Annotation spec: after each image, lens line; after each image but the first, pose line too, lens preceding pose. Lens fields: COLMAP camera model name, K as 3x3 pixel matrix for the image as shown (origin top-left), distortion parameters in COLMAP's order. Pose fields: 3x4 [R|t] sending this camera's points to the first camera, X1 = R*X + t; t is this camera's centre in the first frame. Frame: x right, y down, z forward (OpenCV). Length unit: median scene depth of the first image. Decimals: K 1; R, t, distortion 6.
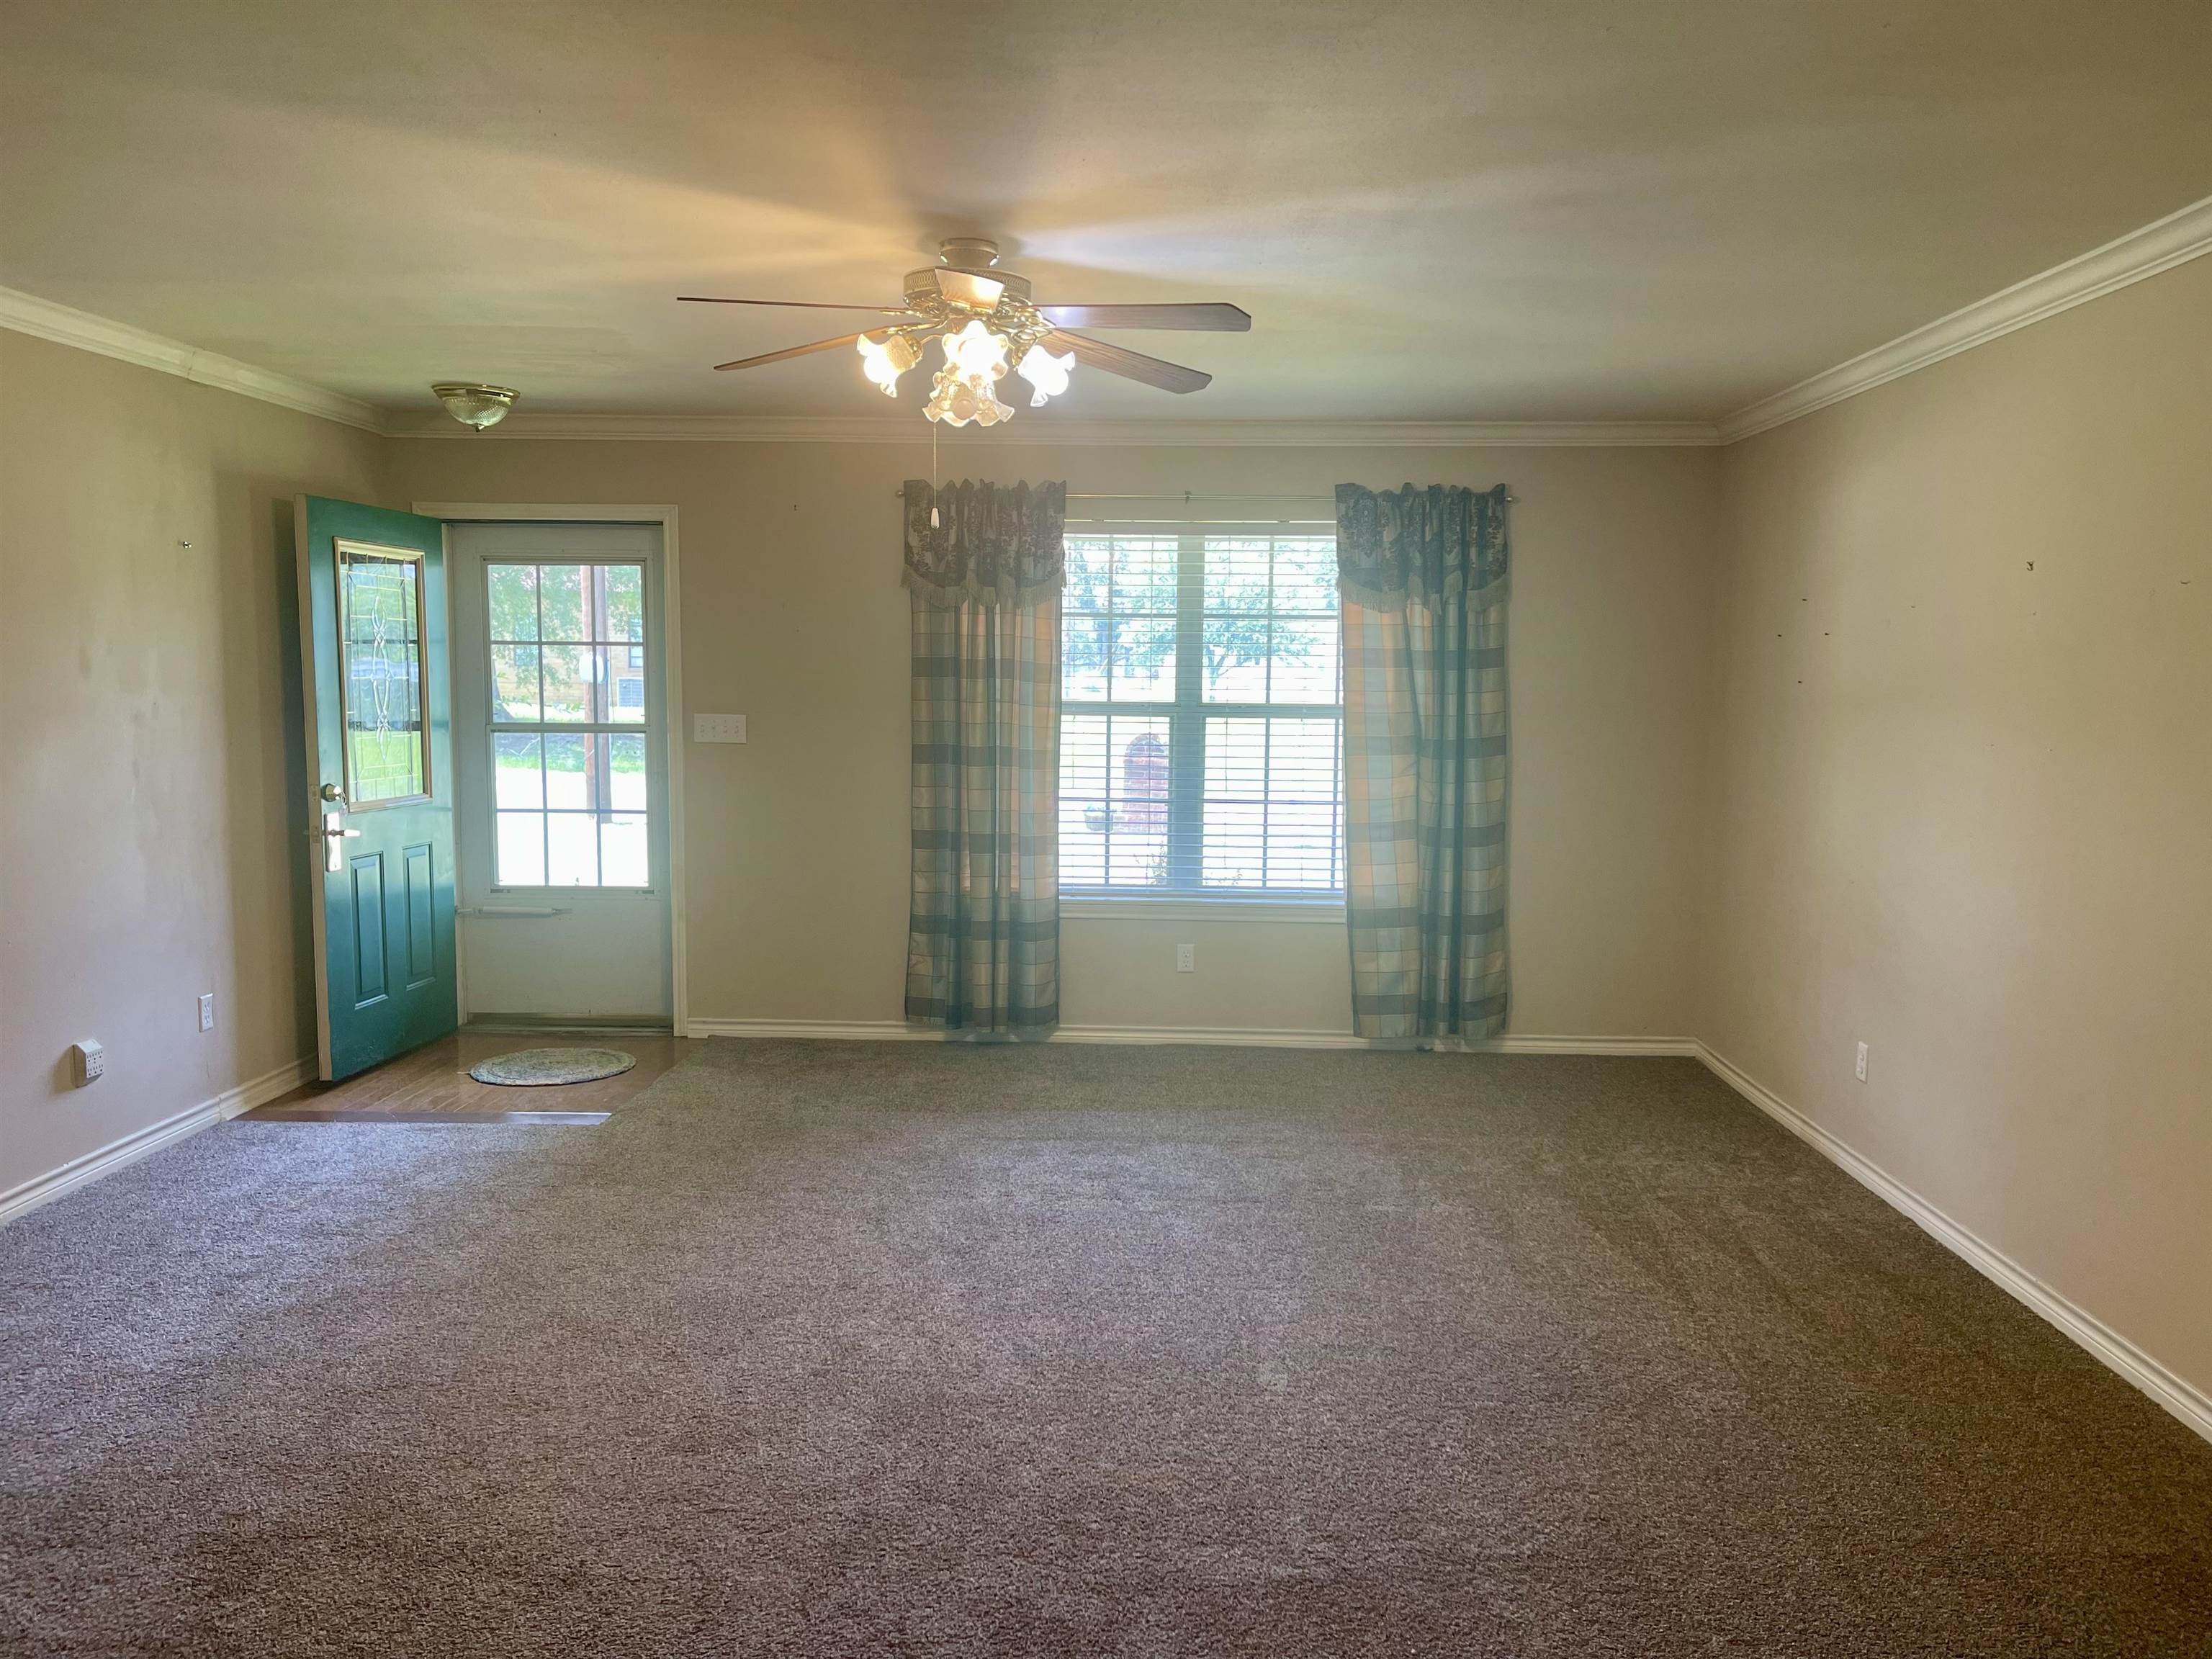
lens RADIAL K [[1686.8, 0, 1093.8], [0, 1686.8, 837.6], [0, 0, 1]] dist [0.087105, -0.114110]
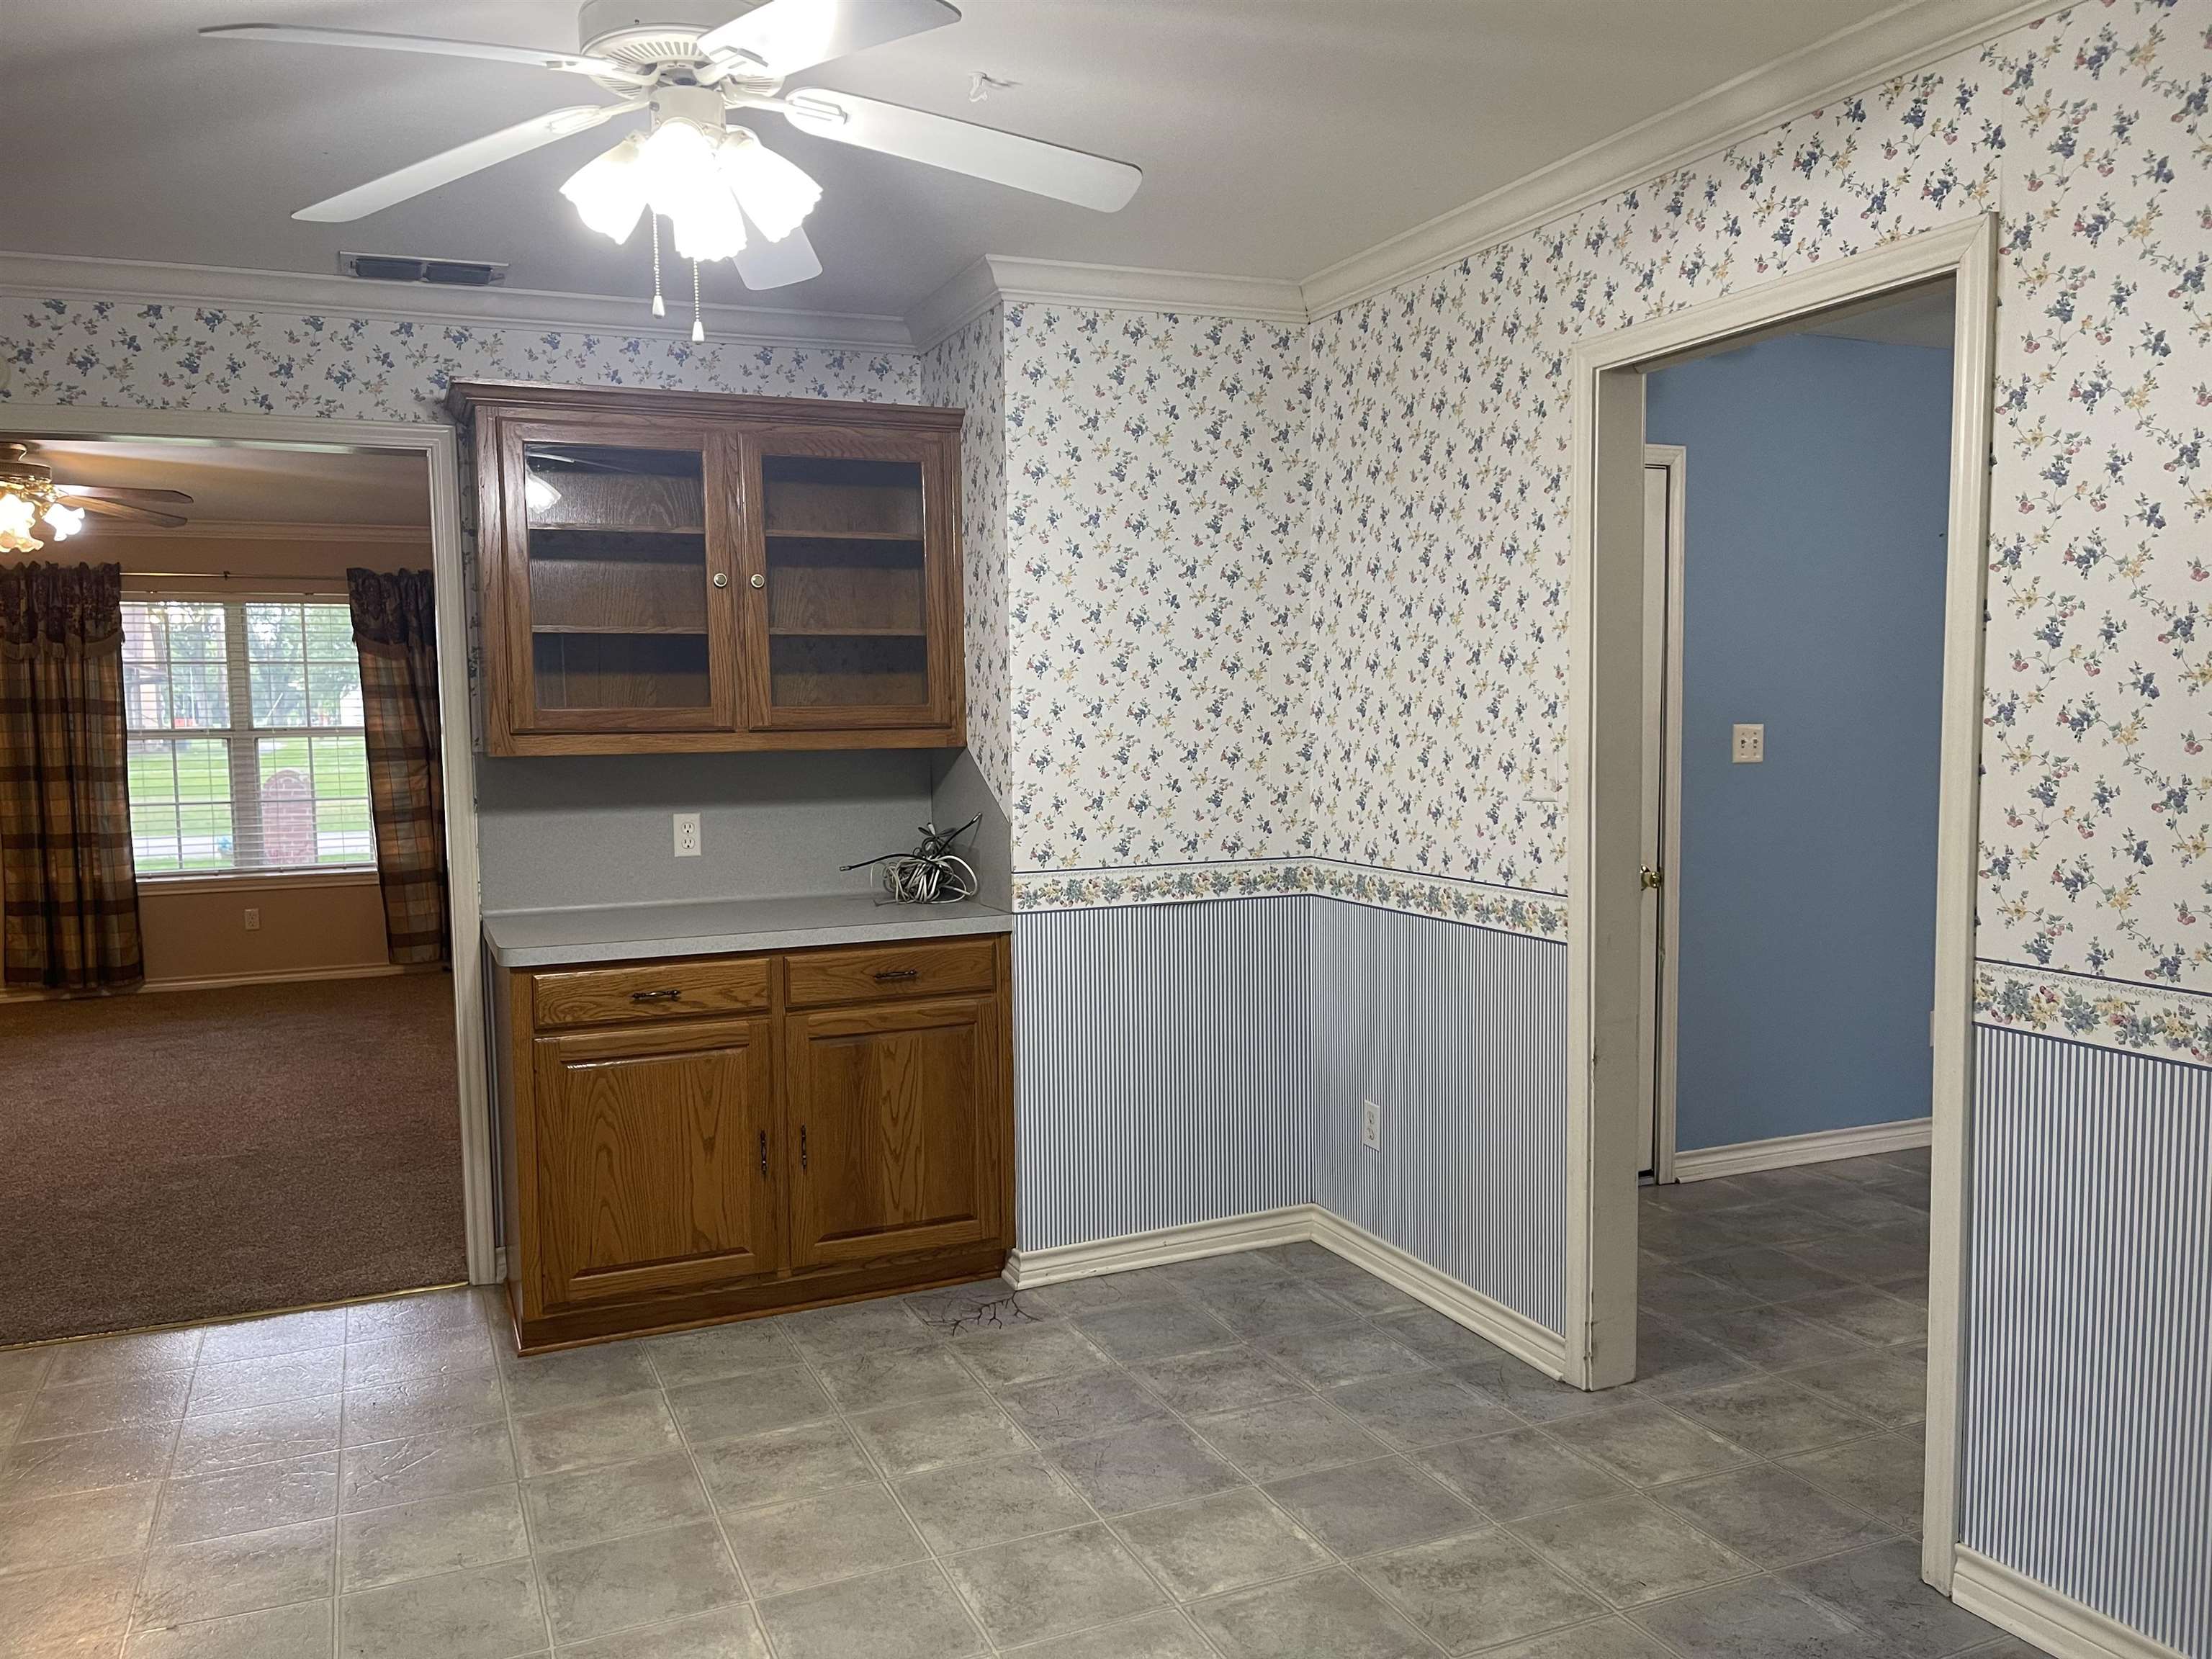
lens RADIAL K [[1687.6, 0, 1121.1], [0, 1687.6, 835.5], [0, 0, 1]] dist [0.078500, -0.113378]
pose [[0.895077, -0.060654, 0.441767, 0.078714], [0.069428, 0.997580, -0.003704, 0.059508], [-0.440474, 0.033986, 0.897122, -0.524690]]
